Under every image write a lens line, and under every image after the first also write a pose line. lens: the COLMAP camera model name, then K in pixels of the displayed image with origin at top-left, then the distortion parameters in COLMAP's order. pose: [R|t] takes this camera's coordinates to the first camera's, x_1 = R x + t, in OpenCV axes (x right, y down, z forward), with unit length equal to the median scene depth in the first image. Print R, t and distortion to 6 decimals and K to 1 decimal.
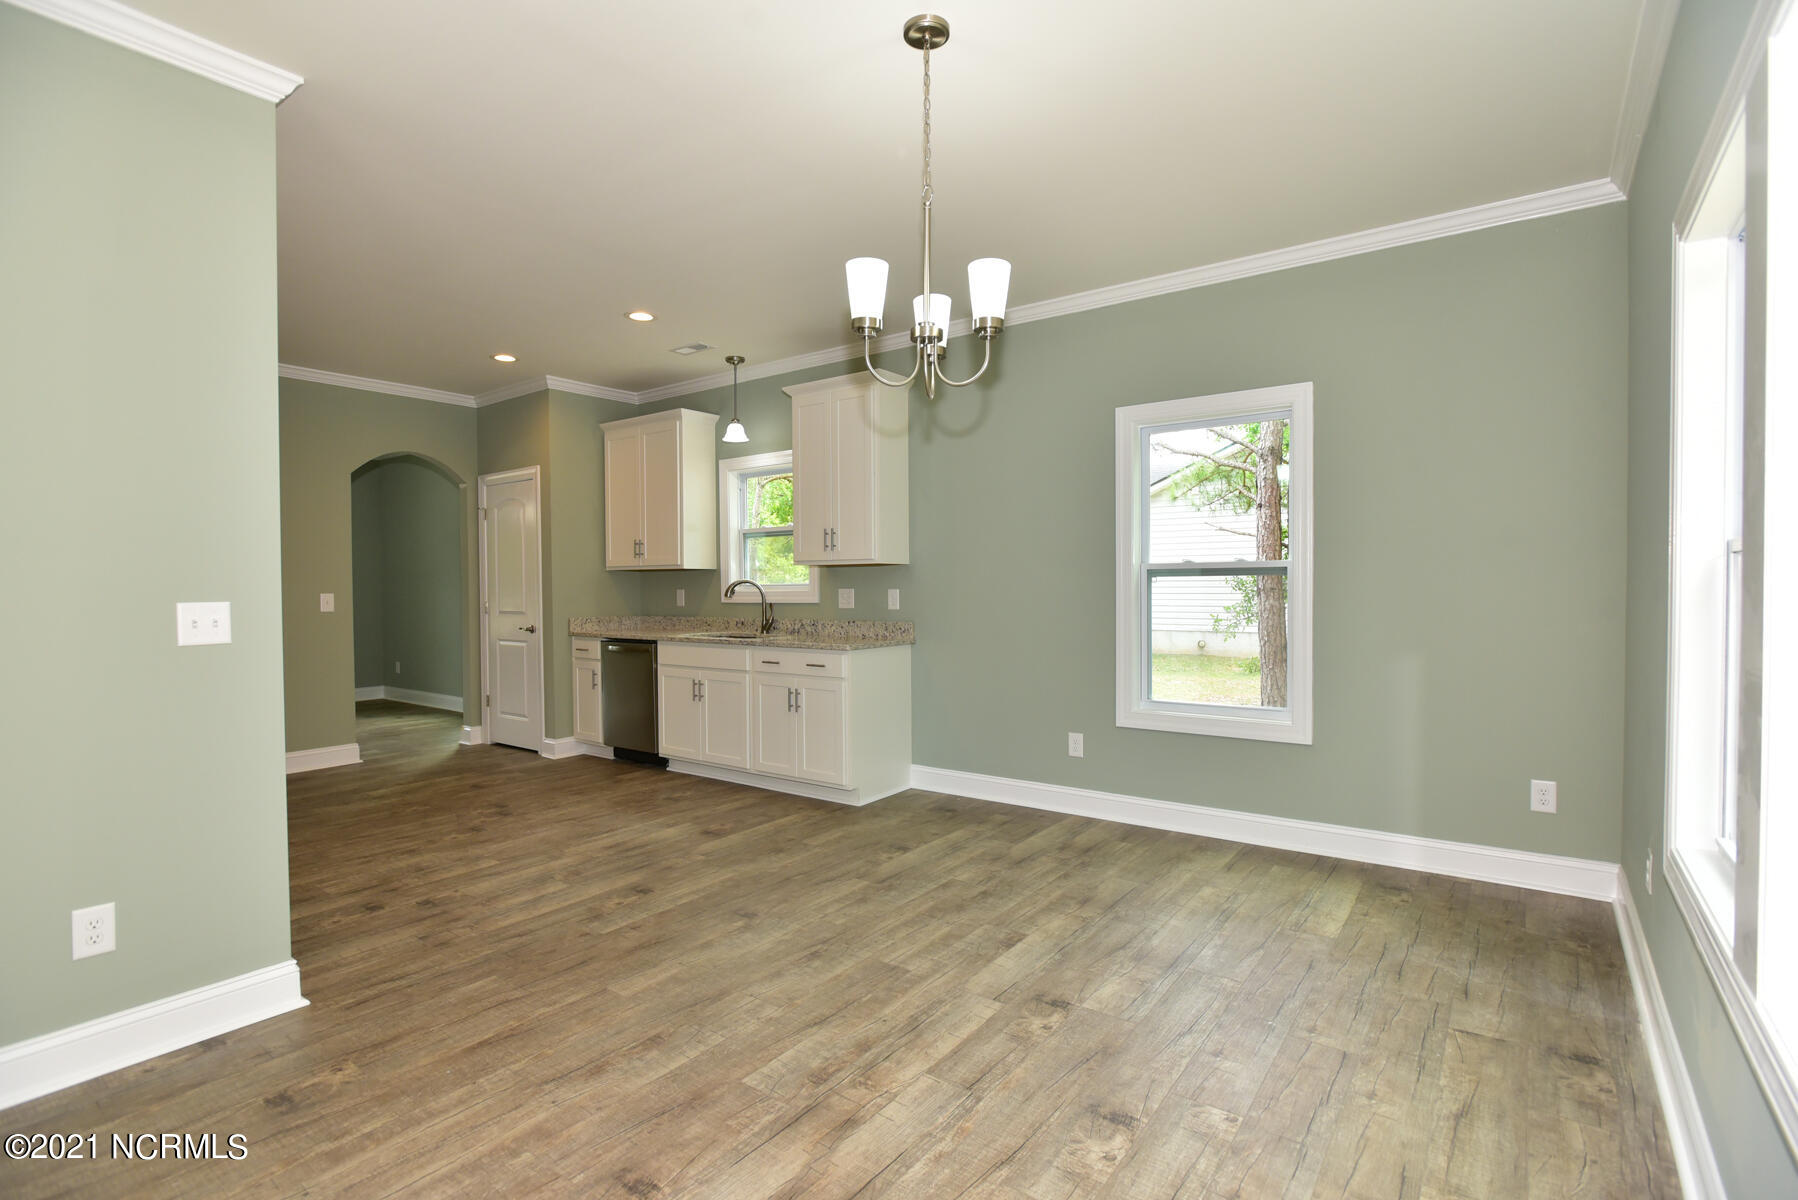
lens RADIAL K [[846.5, 0, 896.6], [0, 846.5, 600.1], [0, 0, 1]] dist [-0.012989, 0.000539]
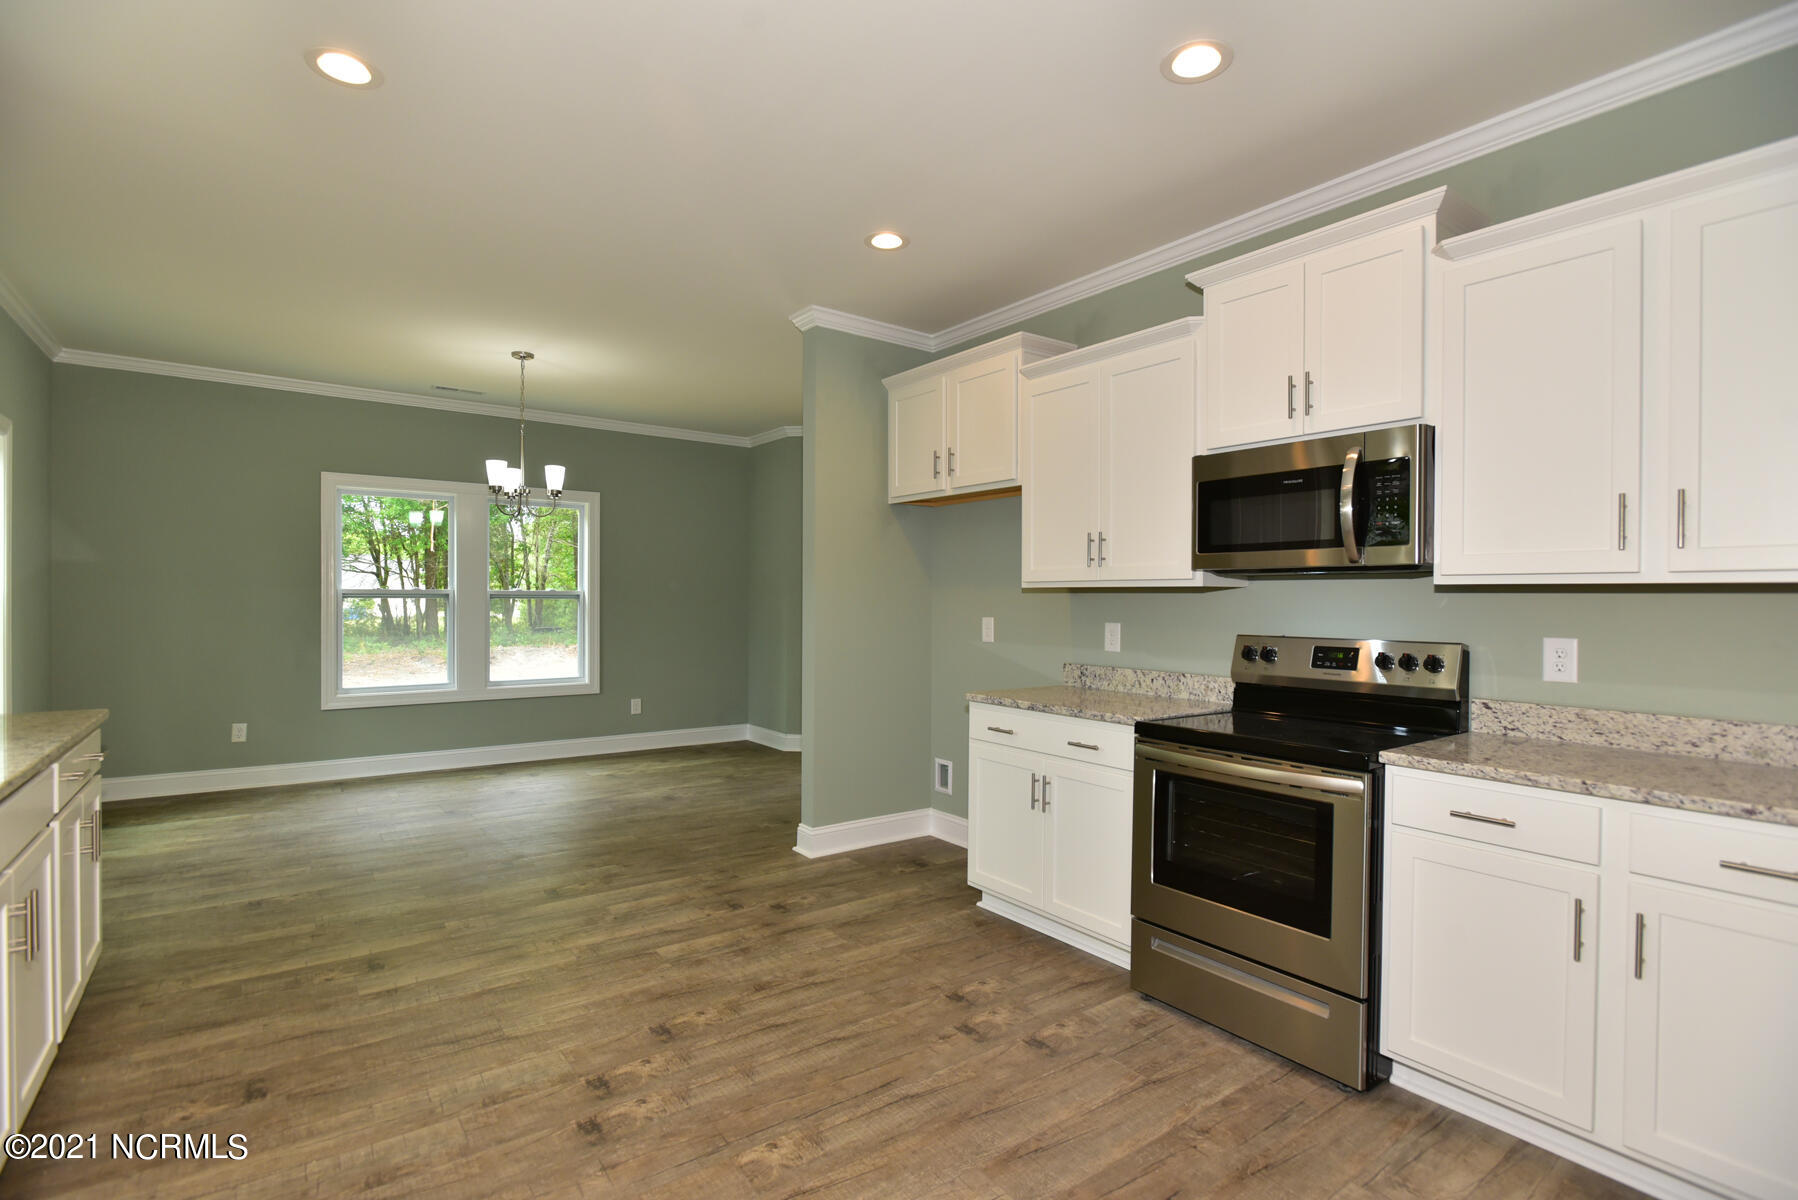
lens RADIAL K [[846.5, 0, 896.6], [0, 846.5, 600.1], [0, 0, 1]] dist [-0.012989, 0.000539]
pose [[-0.955722, -0.000511, 0.294272, -0.630116], [0.004610, 0.999850, 0.016706, -0.025806], [-0.294236, 0.017323, -0.955576, 1.152232]]
